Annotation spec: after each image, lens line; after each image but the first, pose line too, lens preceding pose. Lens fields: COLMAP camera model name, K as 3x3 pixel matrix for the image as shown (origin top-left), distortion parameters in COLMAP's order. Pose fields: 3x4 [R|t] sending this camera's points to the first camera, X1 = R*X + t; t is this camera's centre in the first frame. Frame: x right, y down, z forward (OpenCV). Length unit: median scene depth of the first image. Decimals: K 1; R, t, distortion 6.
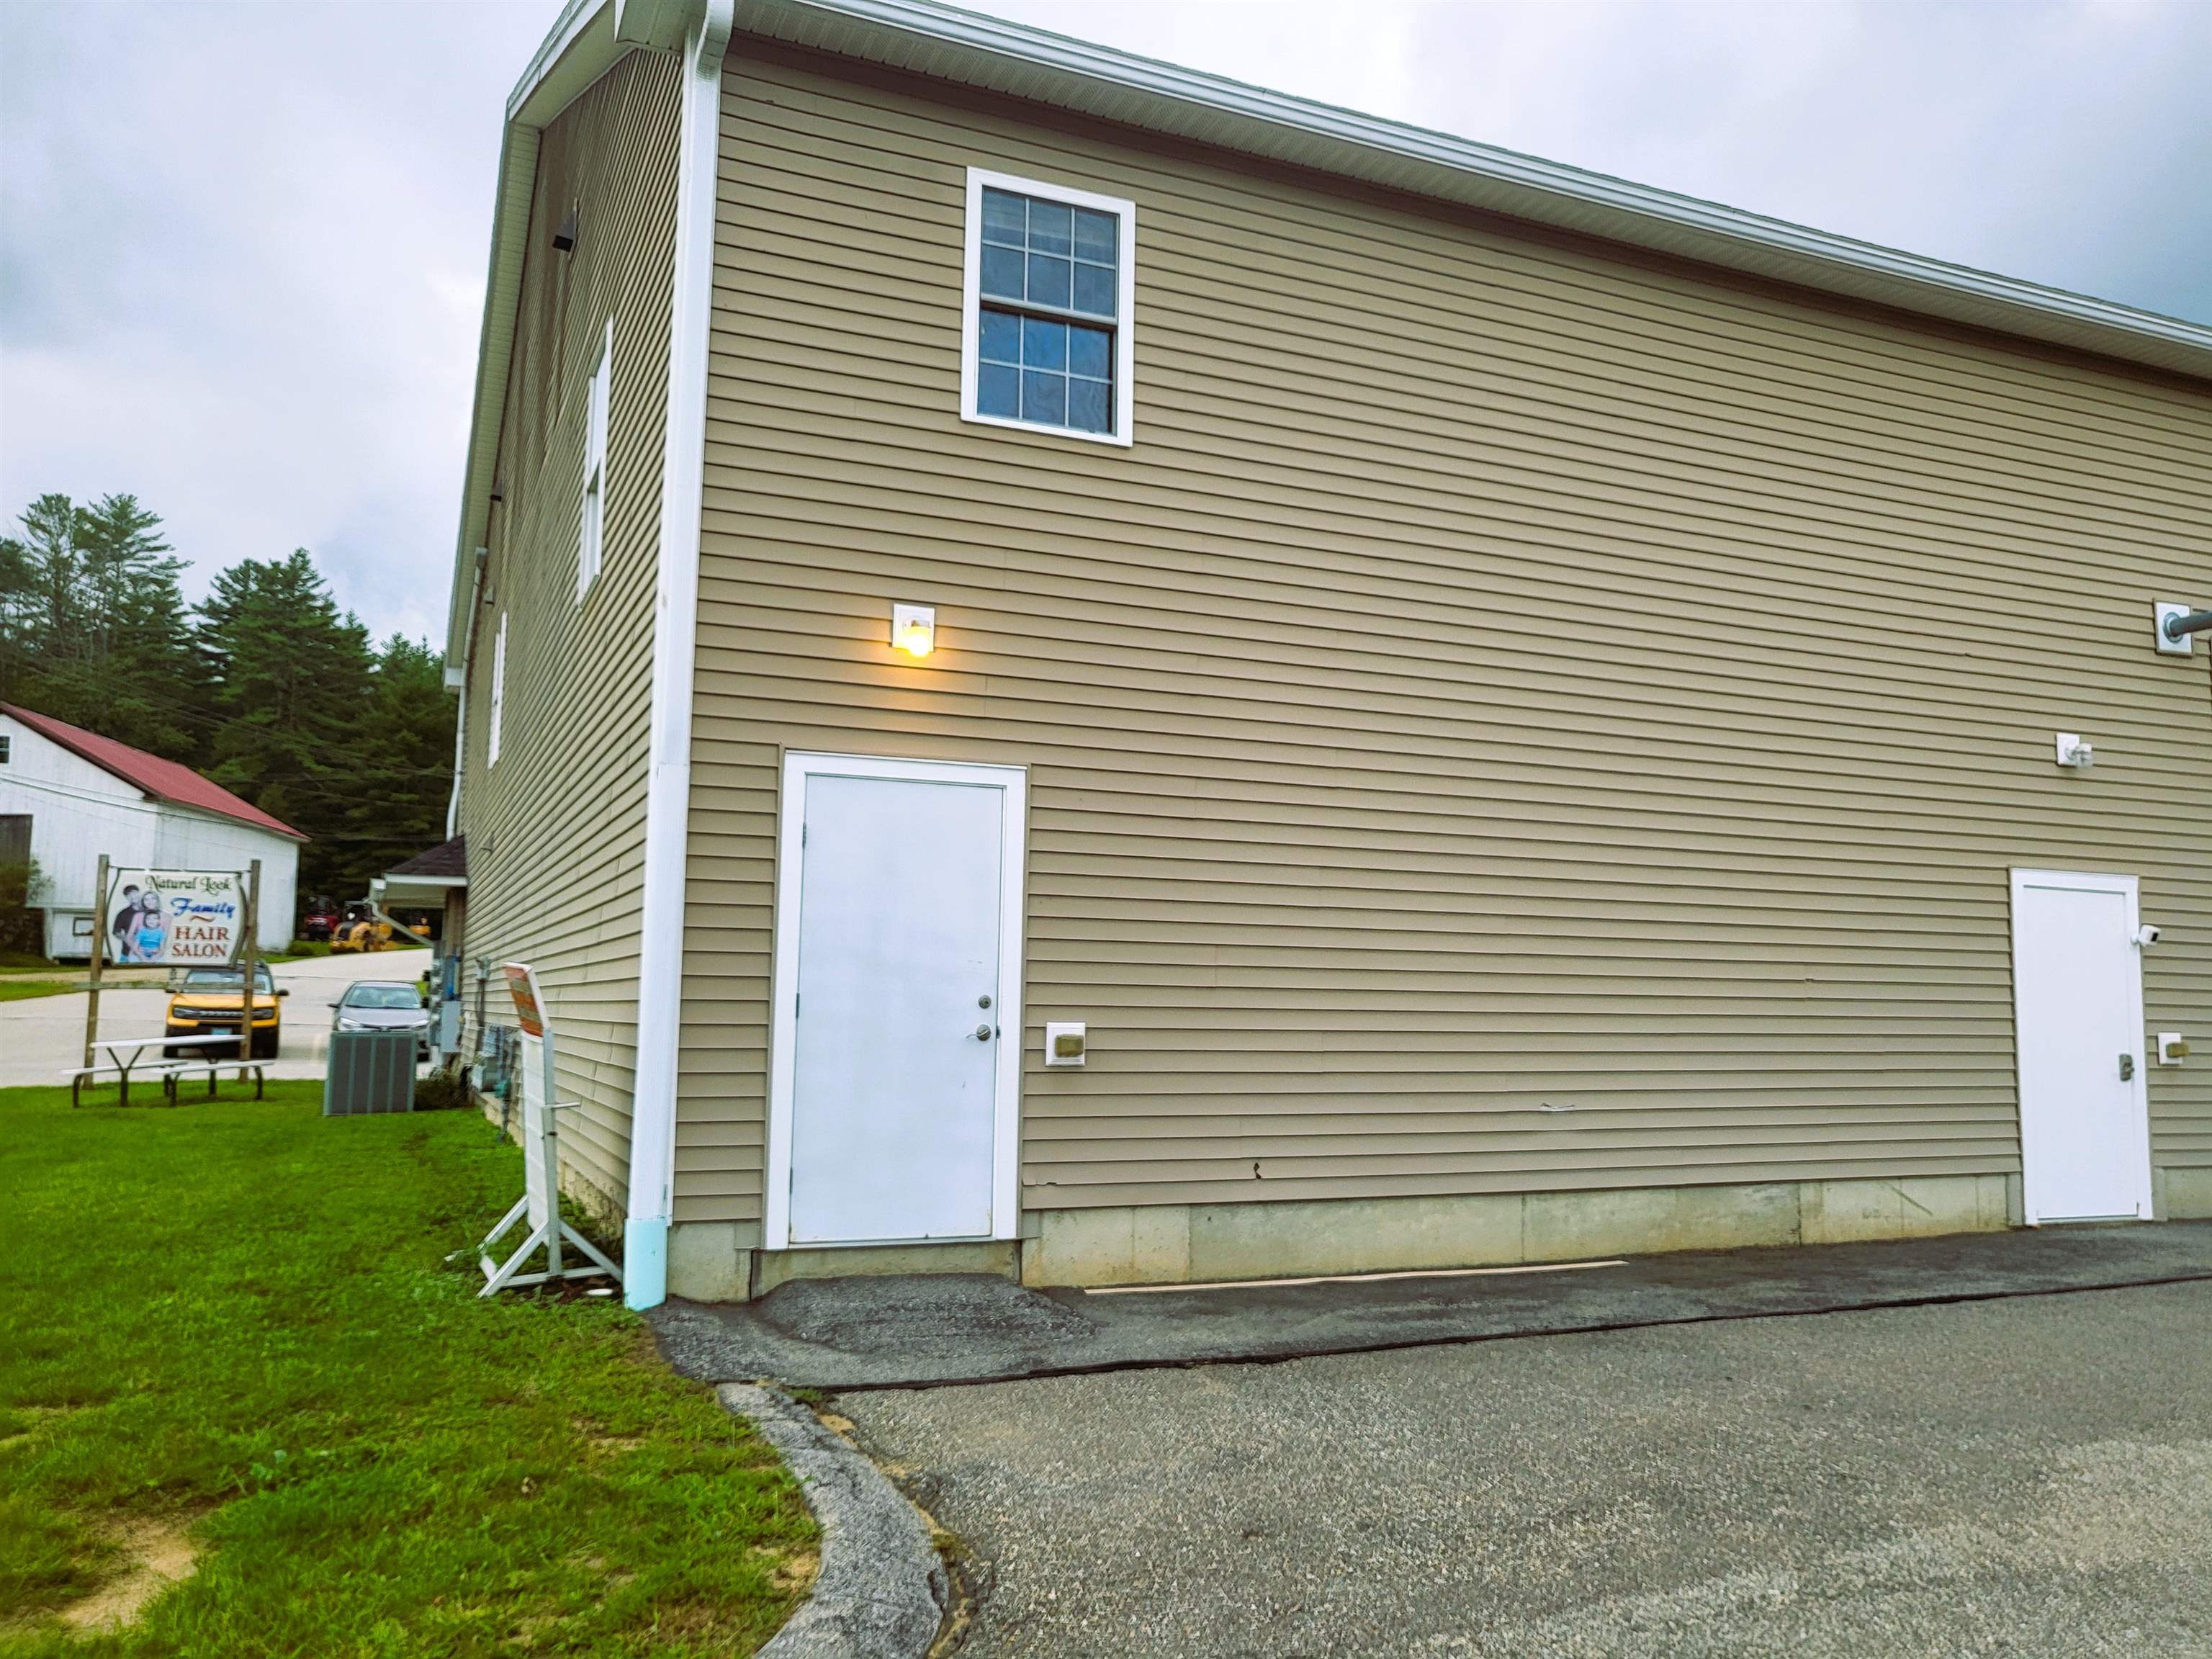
lens RADIAL K [[1707.3, 0, 1111.5], [0, 1707.3, 804.0], [0, 0, 1]] dist [0.026694, 0.008861]
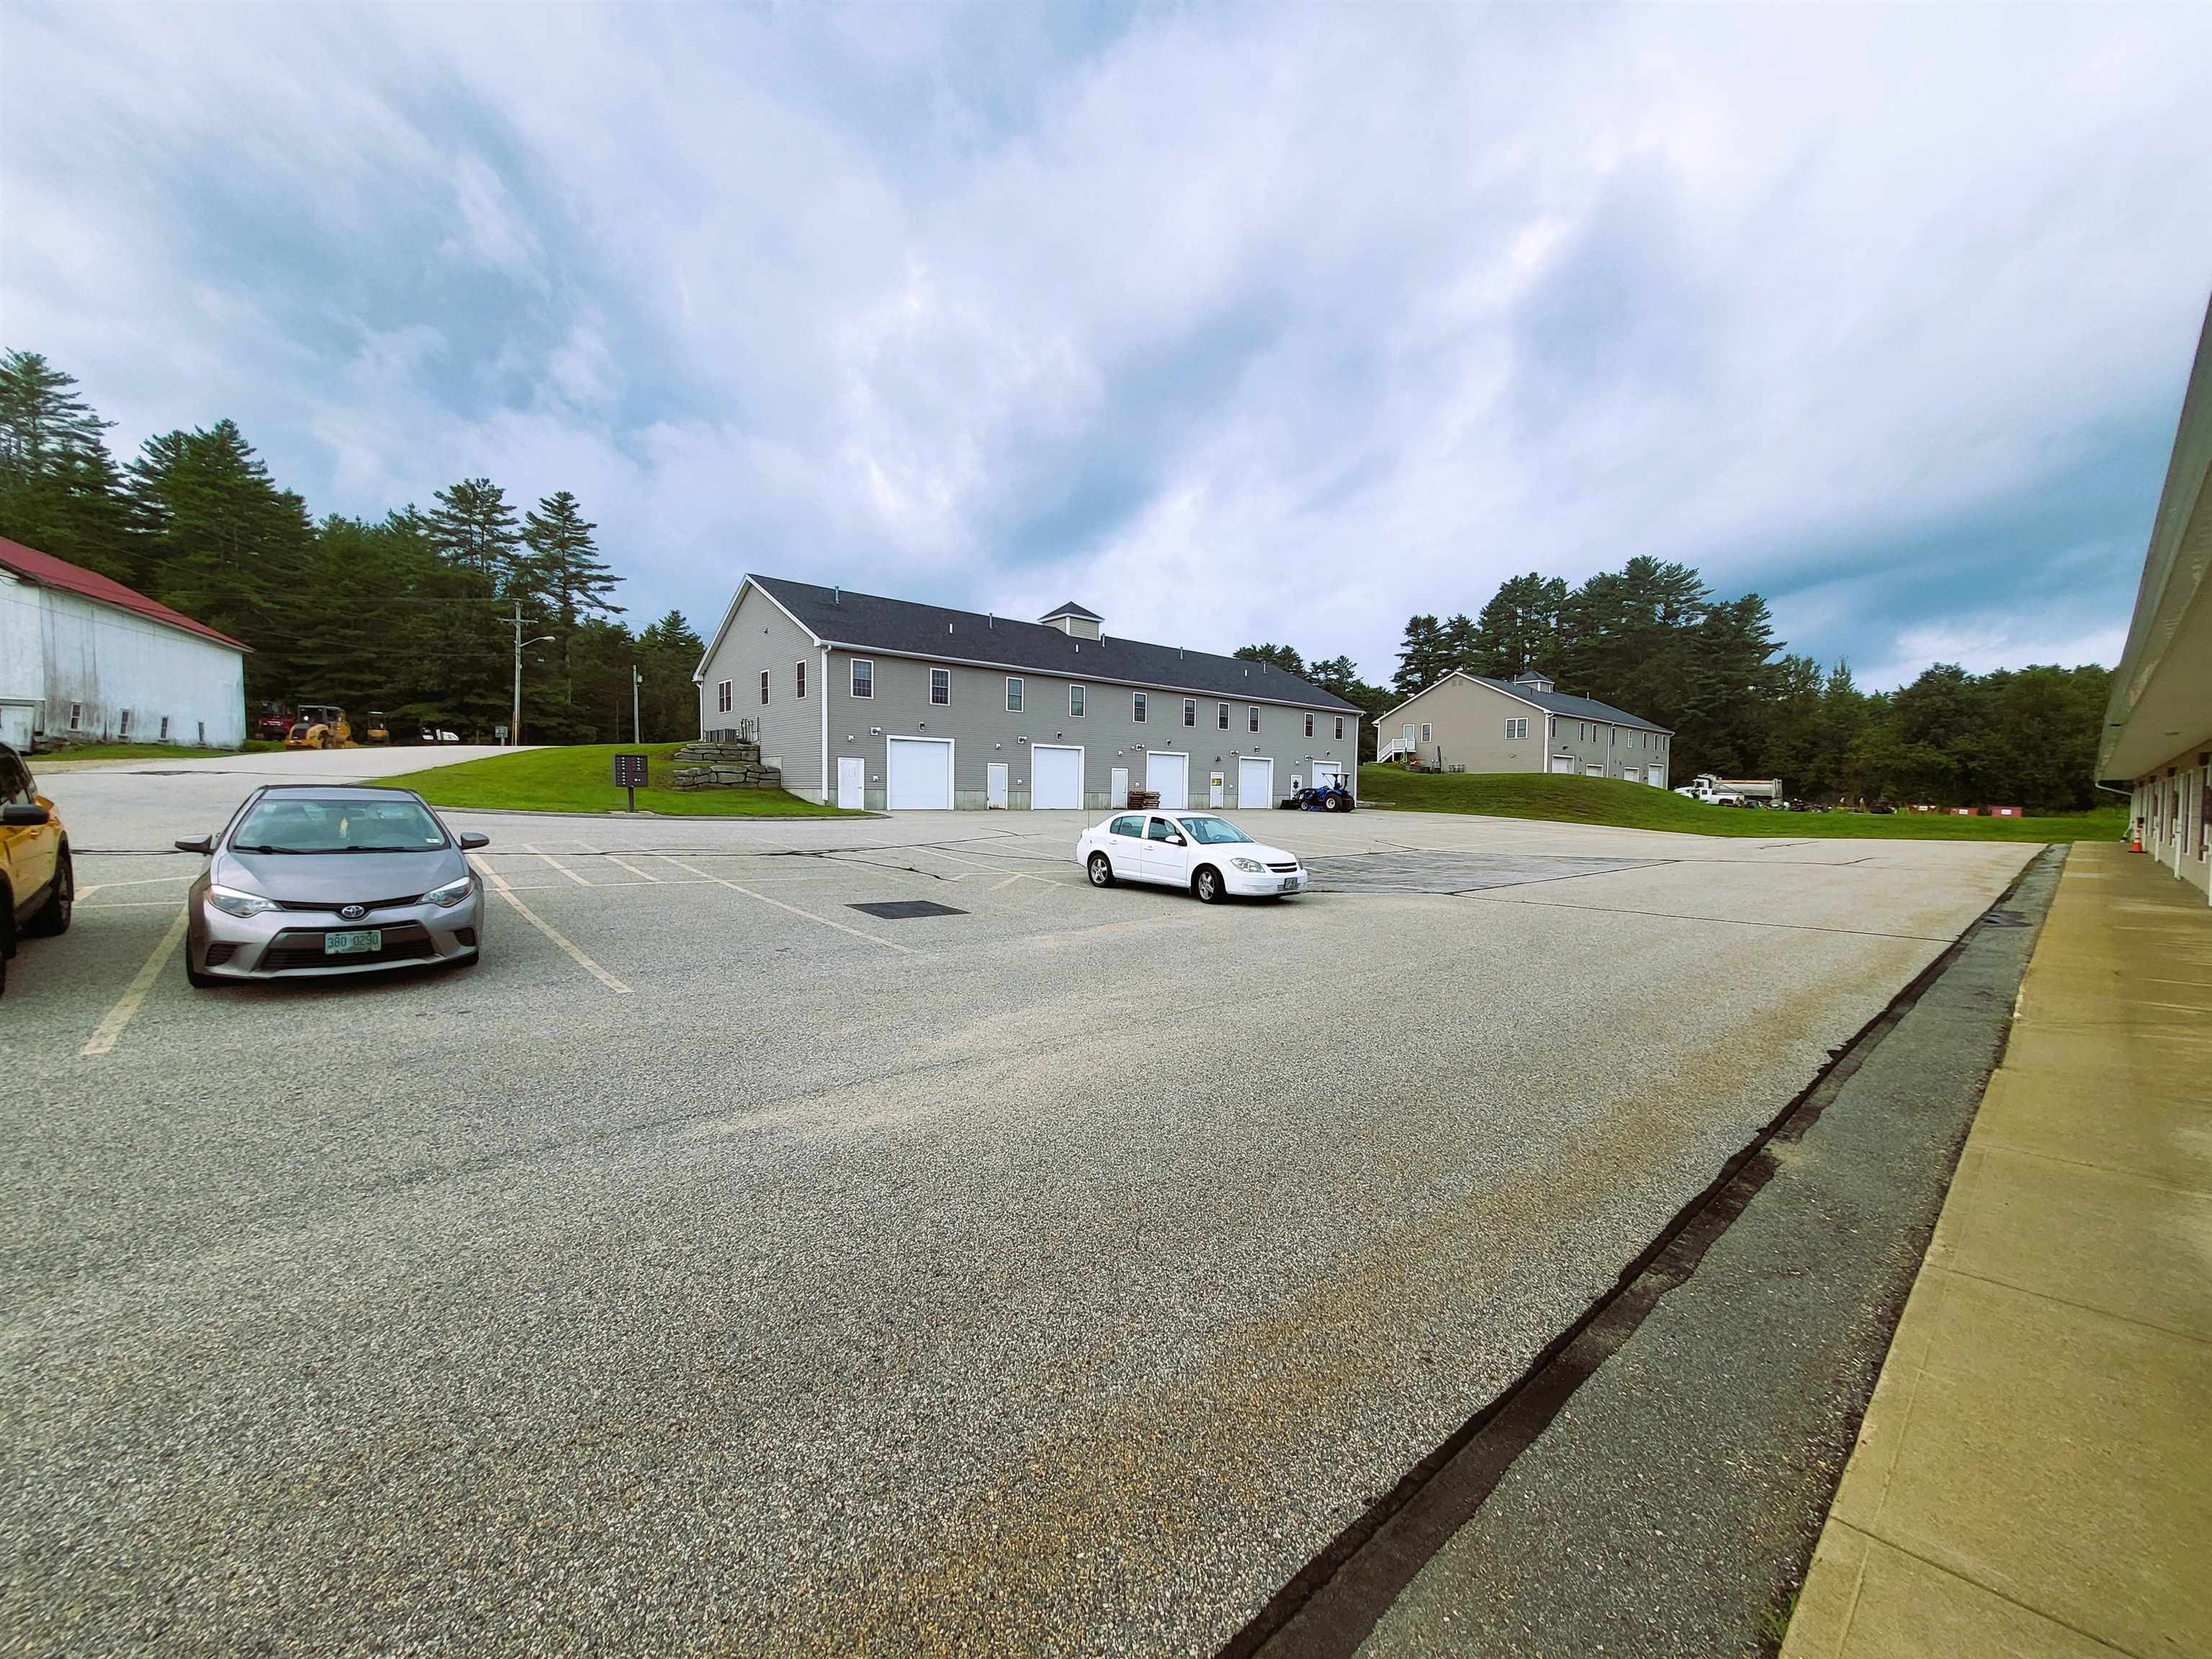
lens RADIAL K [[876.7, 0, 1106.0], [0, 876.7, 829.5], [0, 0, 1]] dist [0.002733, 0.000344]
pose [[0.951903, -0.017144, 0.305919, -0.105268], [-0.033540, 0.986603, 0.159654, 0.024782], [-0.304558, -0.162236, 0.938576, 0.251179]]
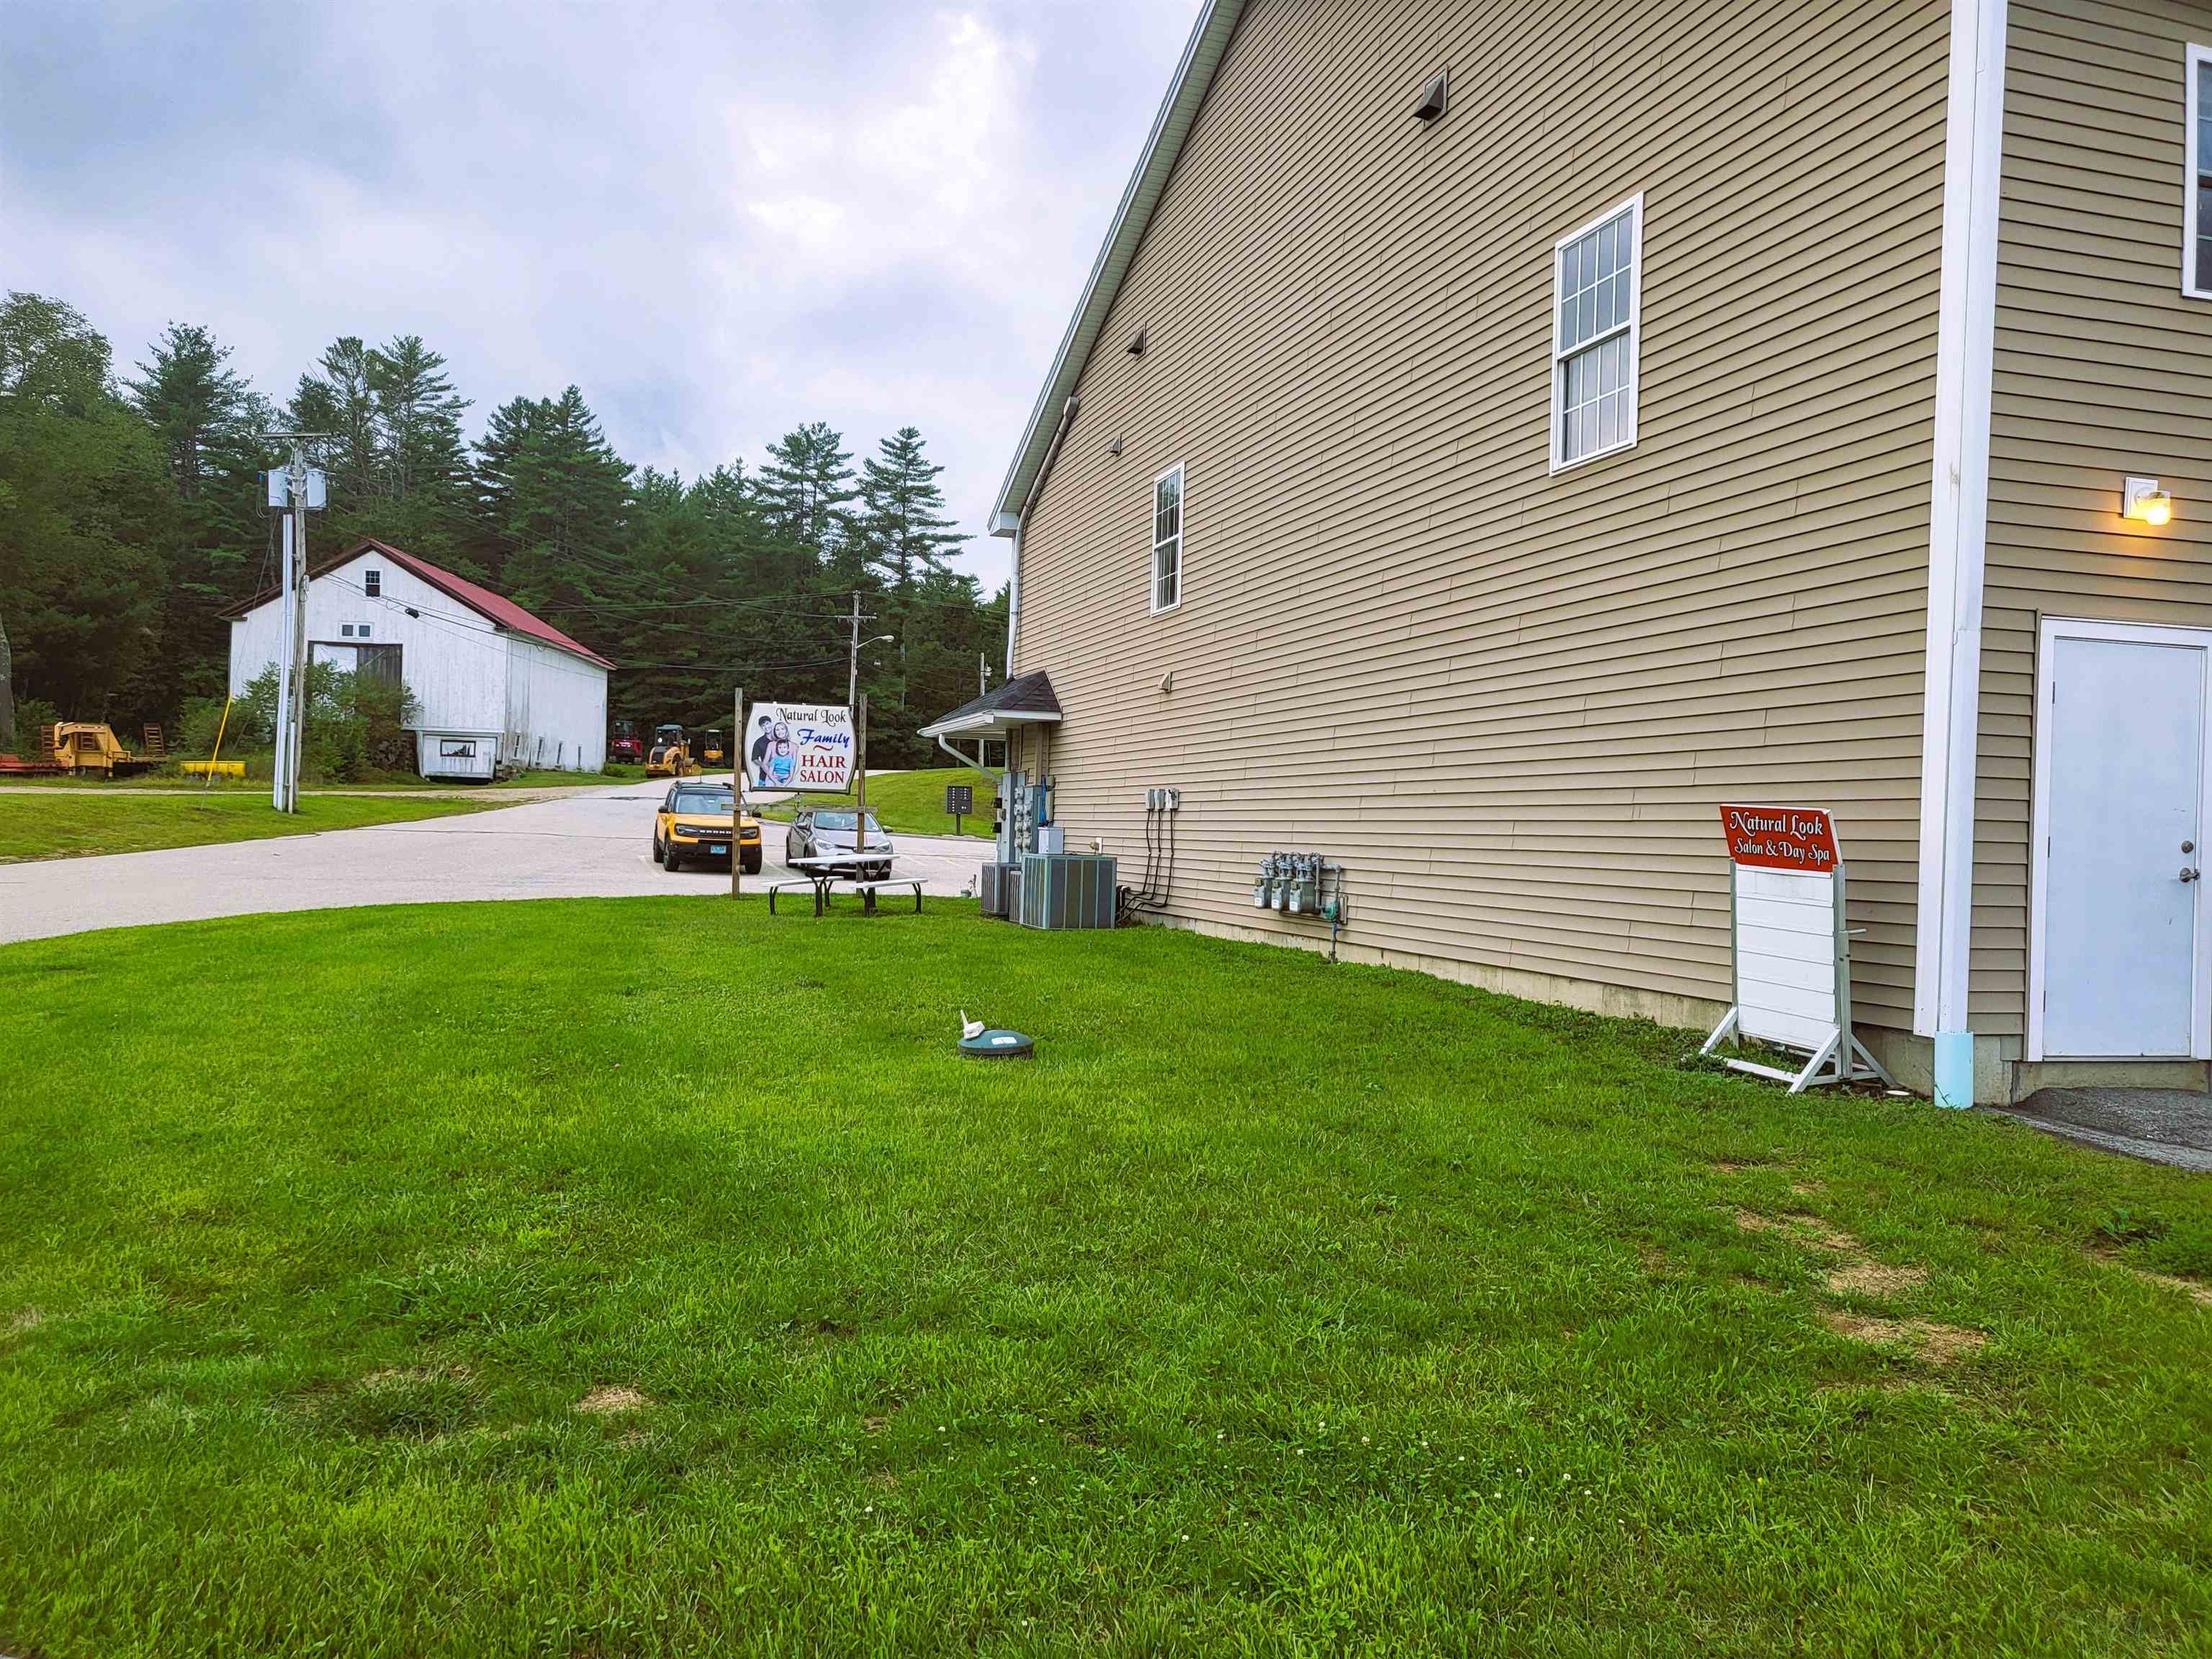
lens RADIAL K [[1697.2, 0, 1106.0], [0, 1697.2, 829.5], [0, 0, 1]] dist [-0.008217, 0.028882]
pose [[0.993942, 0.015310, -0.108837, -0.049591], [-0.002702, 0.993355, 0.115056, -0.001405], [0.109876, -0.114065, 0.987379, -0.011390]]
